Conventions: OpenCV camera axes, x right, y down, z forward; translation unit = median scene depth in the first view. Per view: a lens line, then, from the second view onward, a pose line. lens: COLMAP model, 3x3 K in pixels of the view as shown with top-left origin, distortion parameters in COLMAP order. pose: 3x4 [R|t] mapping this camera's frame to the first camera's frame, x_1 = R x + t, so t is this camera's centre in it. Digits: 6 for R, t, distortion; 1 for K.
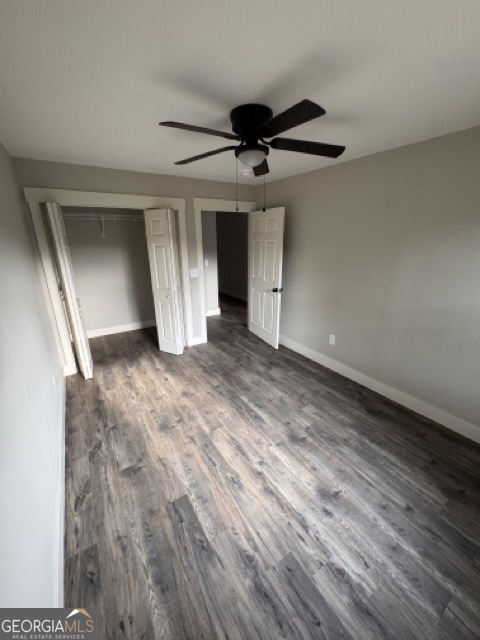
lens RADIAL K [[255.2, 0, 240.0], [0, 255.2, 320.0], [0, 0, 1]] dist [-0.002024, -0.000457]
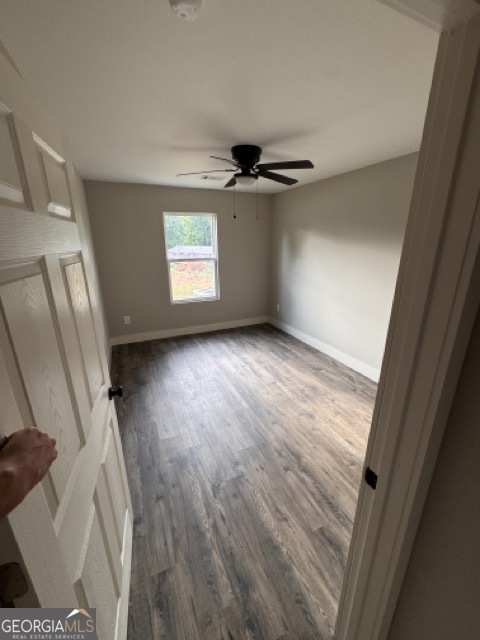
lens RADIAL K [[255.2, 0, 240.0], [0, 255.2, 320.0], [0, 0, 1]] dist [-0.002024, -0.000457]
pose [[-0.989010, -0.037785, 0.142936, -0.108098], [0.052621, 0.813523, 0.579147, -0.605000], [-0.138164, 0.580304, -0.802595, 1.871849]]
